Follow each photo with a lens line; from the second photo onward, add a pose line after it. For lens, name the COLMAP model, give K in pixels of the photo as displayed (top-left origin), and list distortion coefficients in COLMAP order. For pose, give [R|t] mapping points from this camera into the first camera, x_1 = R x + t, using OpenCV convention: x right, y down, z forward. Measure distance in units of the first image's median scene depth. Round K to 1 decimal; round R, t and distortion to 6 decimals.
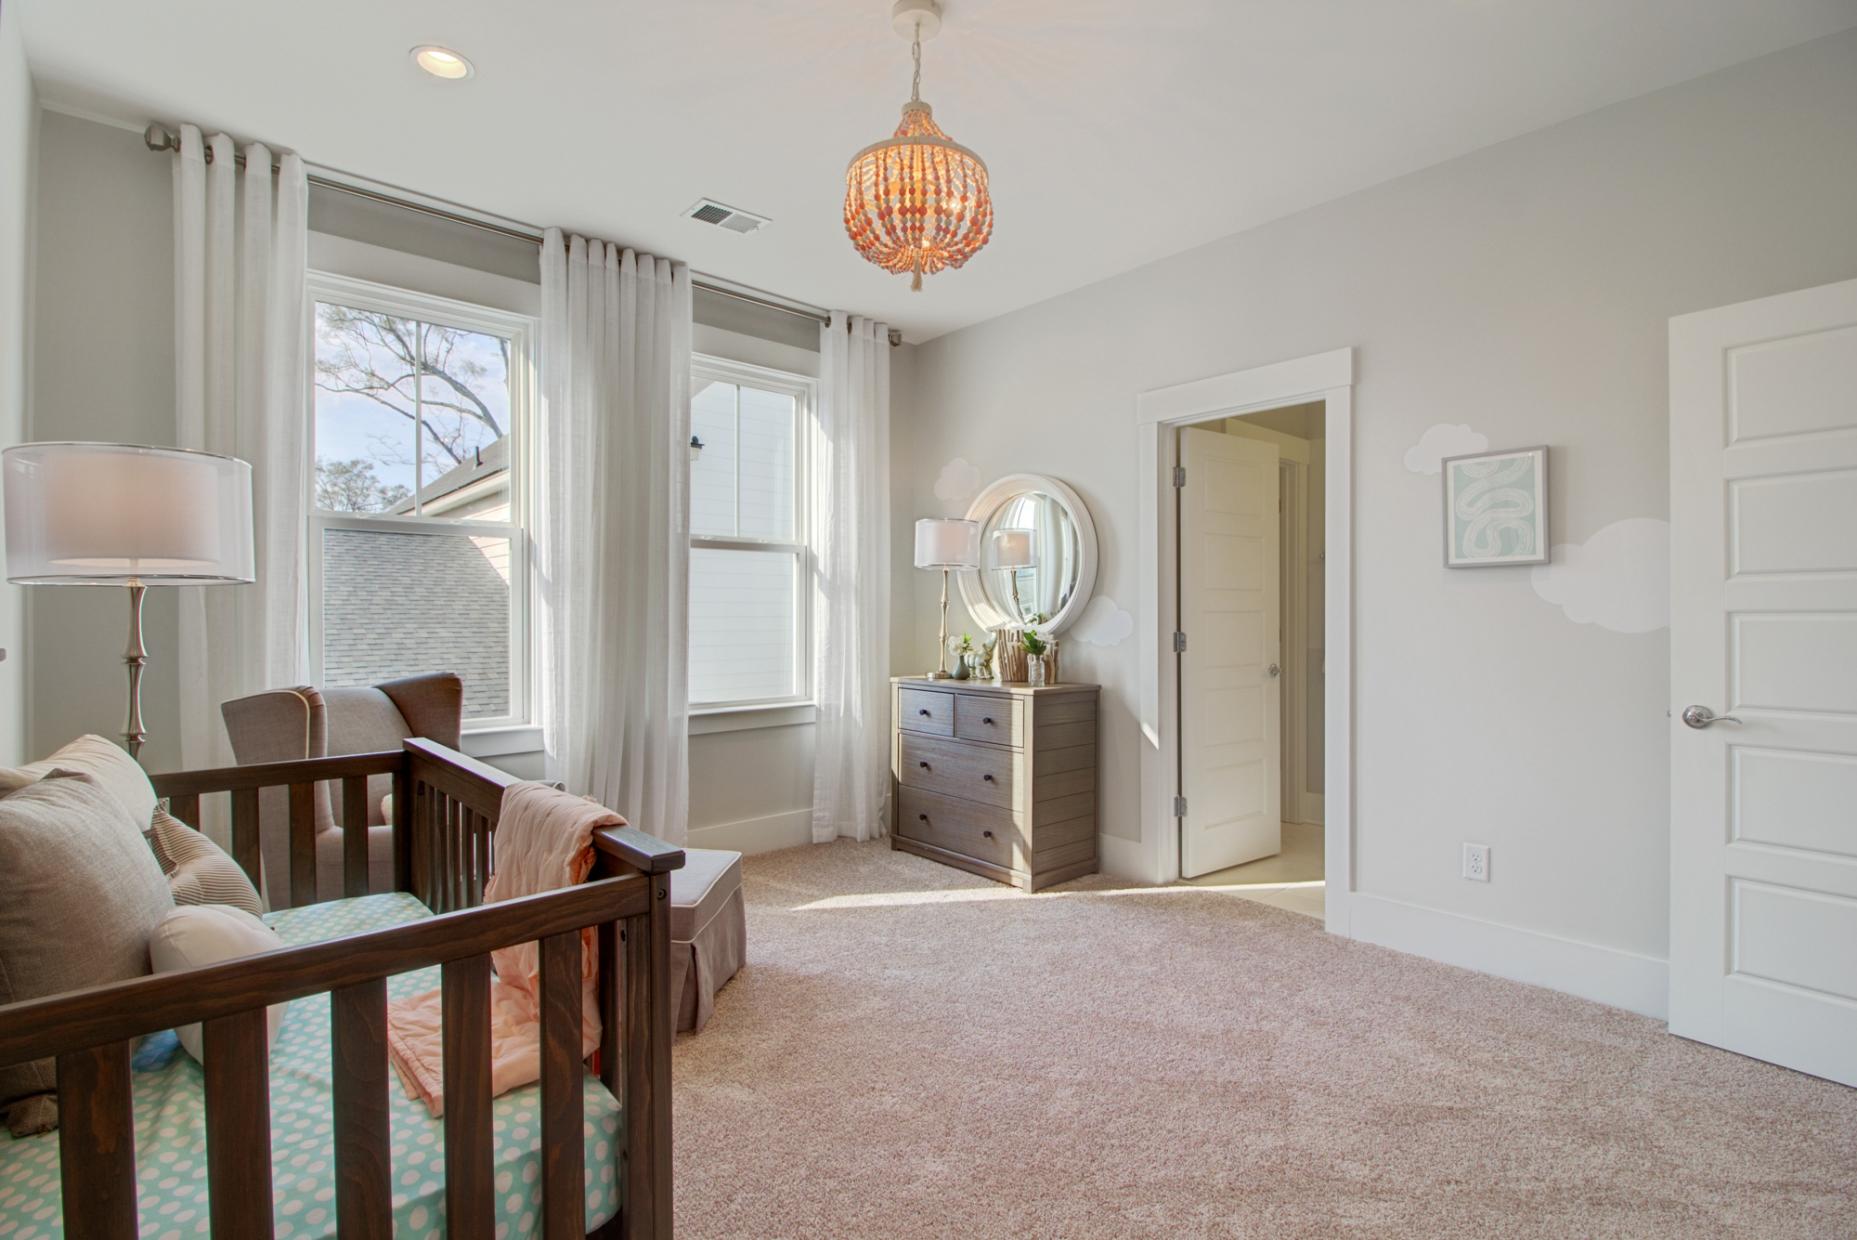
lens RADIAL K [[876.8, 0, 929.4], [0, 876.8, 590.5], [0, 0, 1]] dist [-0.001220, -0.000461]
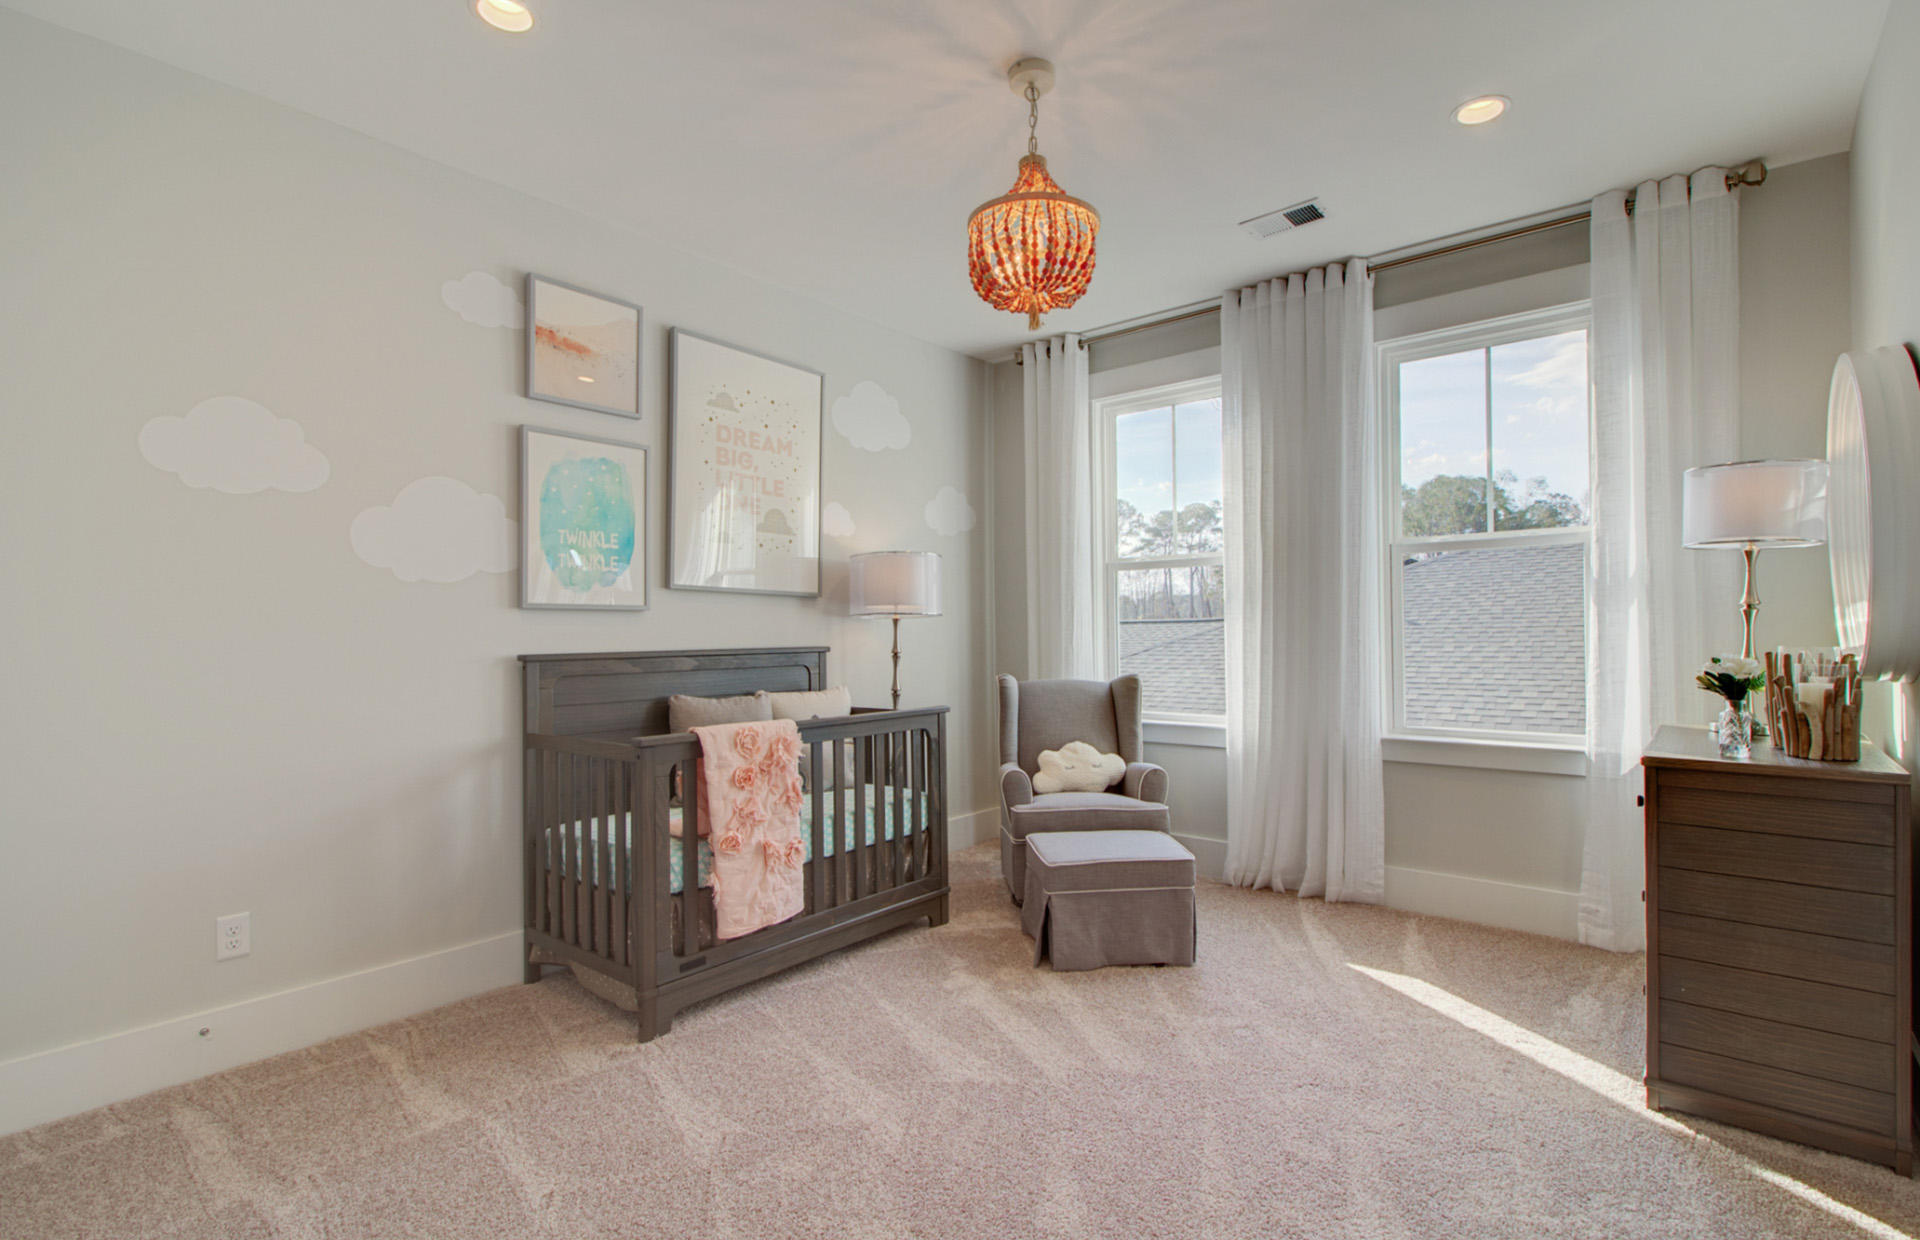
lens RADIAL K [[851.2, 0, 960.0], [0, 851.2, 620.0], [0, 0, 1]] dist [0.001101, 0.000235]
pose [[0.162881, -0.026229, -0.986297, 0.592353], [0.028820, 0.999347, -0.021816, 0.026044], [0.986225, -0.024872, 0.163530, 0.463311]]
